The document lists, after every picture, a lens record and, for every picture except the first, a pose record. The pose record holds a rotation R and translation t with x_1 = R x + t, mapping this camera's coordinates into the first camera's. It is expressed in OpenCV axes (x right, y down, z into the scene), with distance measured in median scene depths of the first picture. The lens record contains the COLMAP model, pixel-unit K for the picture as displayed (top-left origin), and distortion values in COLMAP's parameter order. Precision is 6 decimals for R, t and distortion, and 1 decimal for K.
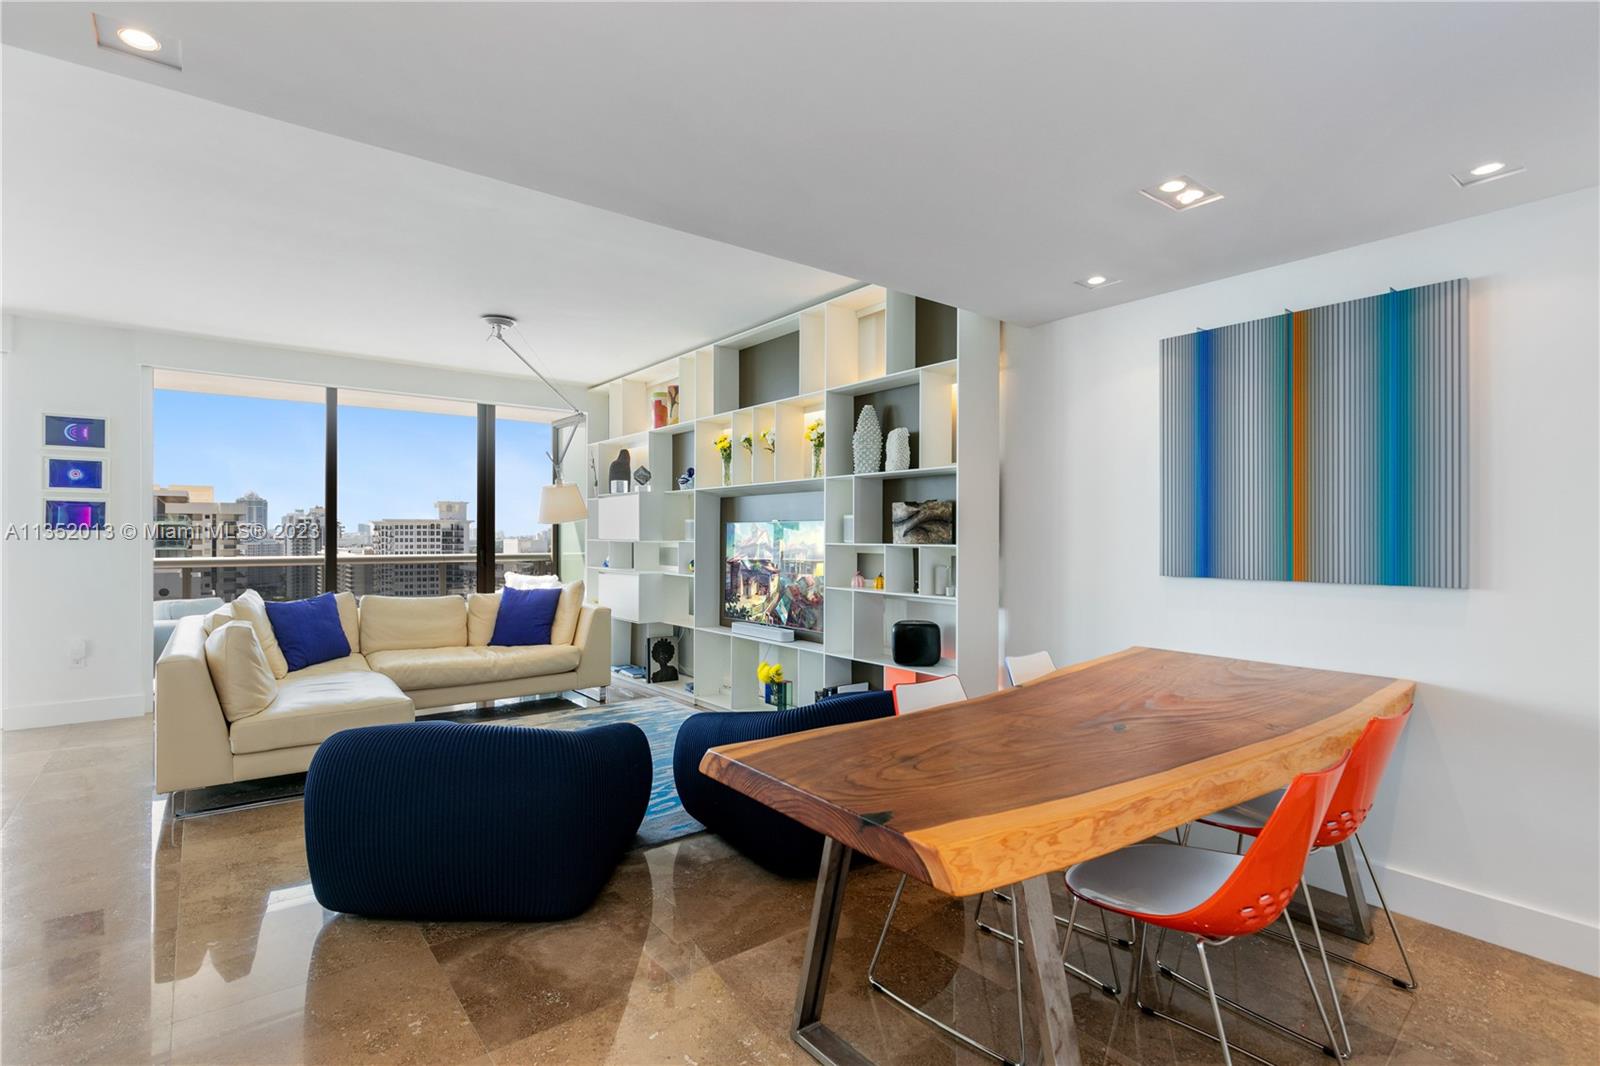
lens RADIAL K [[769.3, 0, 788.9], [0, 769.3, 532.7], [0, 0, 1]] dist [-0.000305, 0.000381]
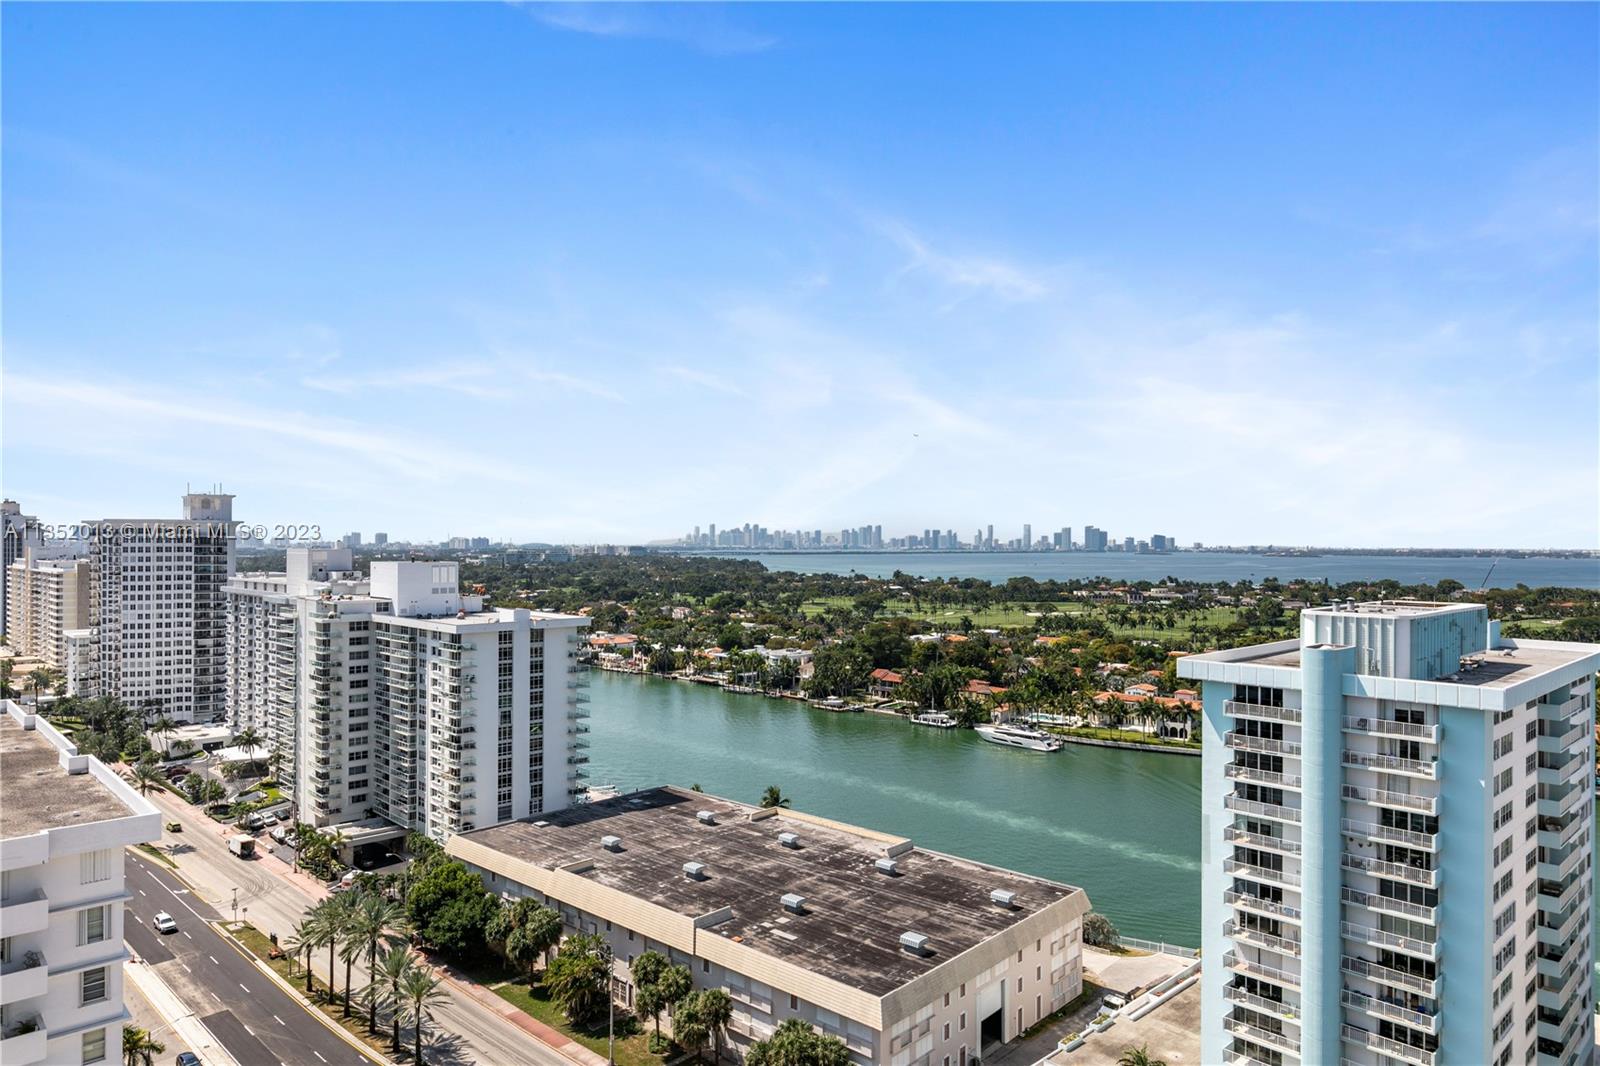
lens RADIAL K [[1013.9, 0, 790.1], [0, 1013.9, 534.4], [0, 0, 1]] dist [0.002875, -0.001834]
pose [[0.994542, 0.001561, 0.104322, -0.650025], [-0.001117, 0.999990, -0.004312, -0.054590], [-0.104328, 0.004172, 0.994534, 1.885717]]
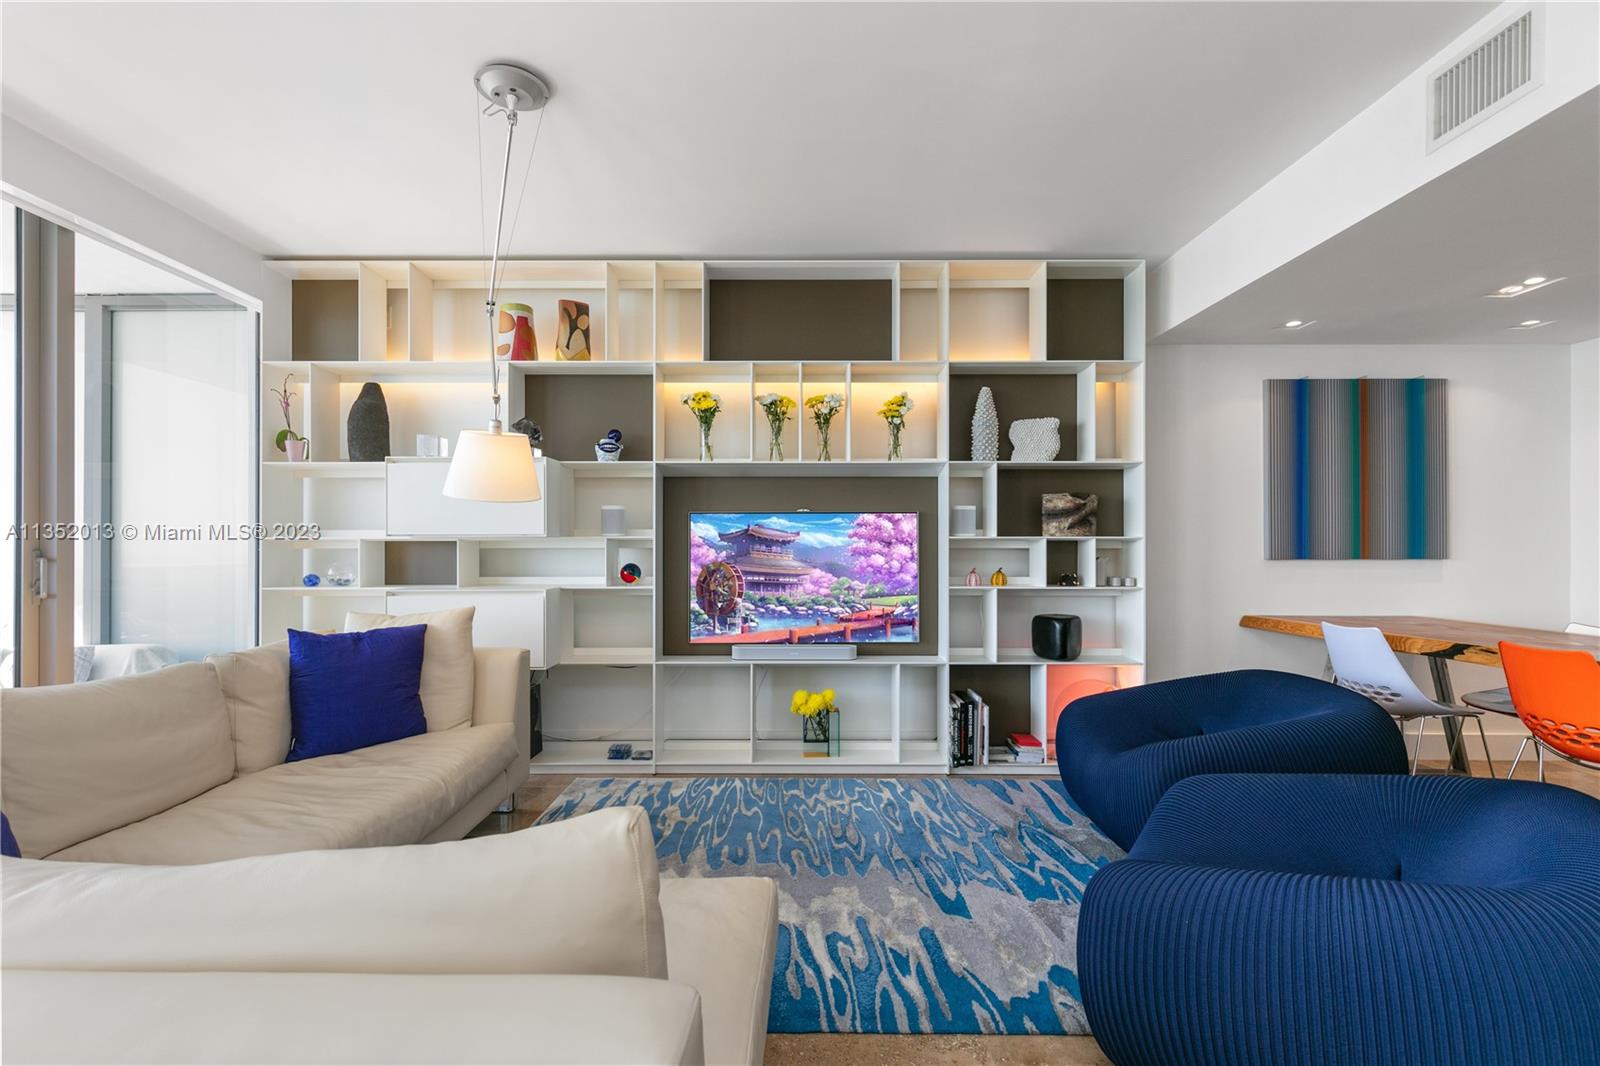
lens RADIAL K [[719.7, 0, 795.7], [0, 719.7, 543.4], [0, 0, 1]] dist [0.003691, 0.000103]
pose [[0.605140, -0.000755, 0.796118, -0.625491], [0.000236, 1.000000, 0.000768, 0.017877], [-0.796119, -0.000277, 0.605140, 0.568192]]
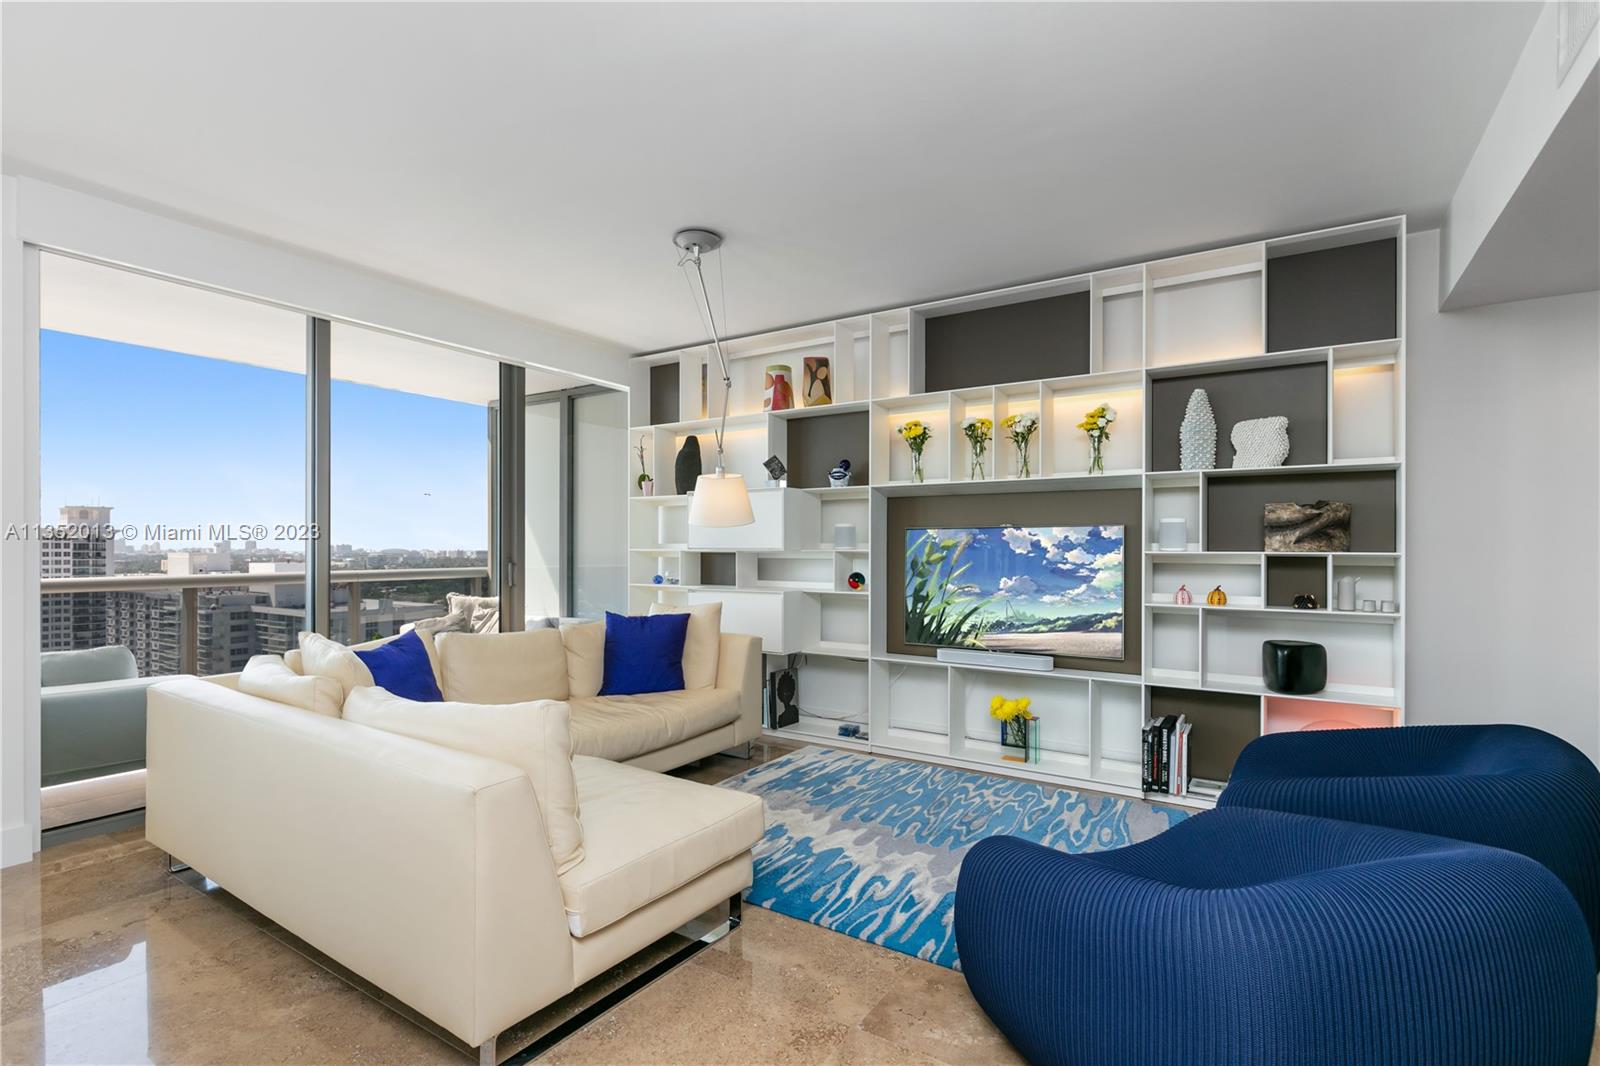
lens RADIAL K [[760.2, 0, 791.7], [0, 760.2, 550.1], [0, 0, 1]] dist [-0.004857, 0.000766]
pose [[0.942703, -0.001309, 0.333631, -0.520835], [-0.000767, 0.999981, 0.006091, 0.006423], [-0.333633, -0.005998, 0.942684, 0.308453]]
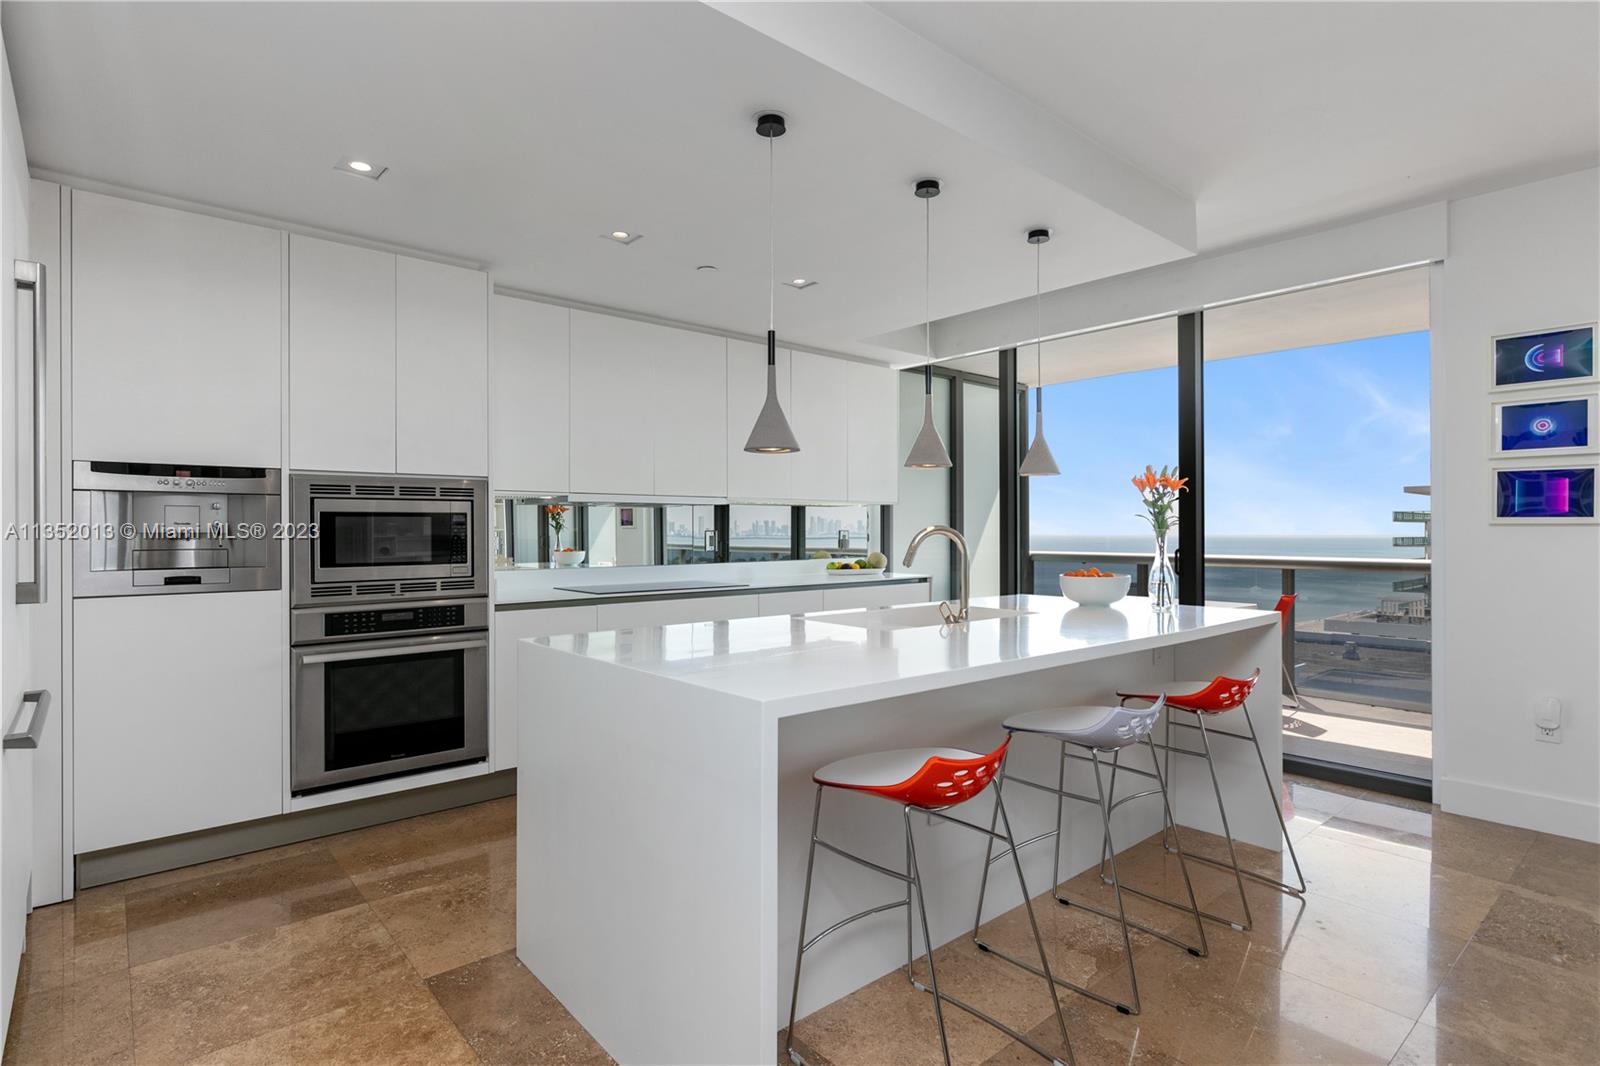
lens RADIAL K [[810.2, 0, 798.7], [0, 810.2, 529.7], [0, 0, 1]] dist [-0.000561, -0.000003]
pose [[0.059328, -0.002037, -0.998236, -0.322644], [0.001438, 0.999997, -0.001955, 0.007121], [0.998238, -0.001319, 0.059331, 0.374237]]
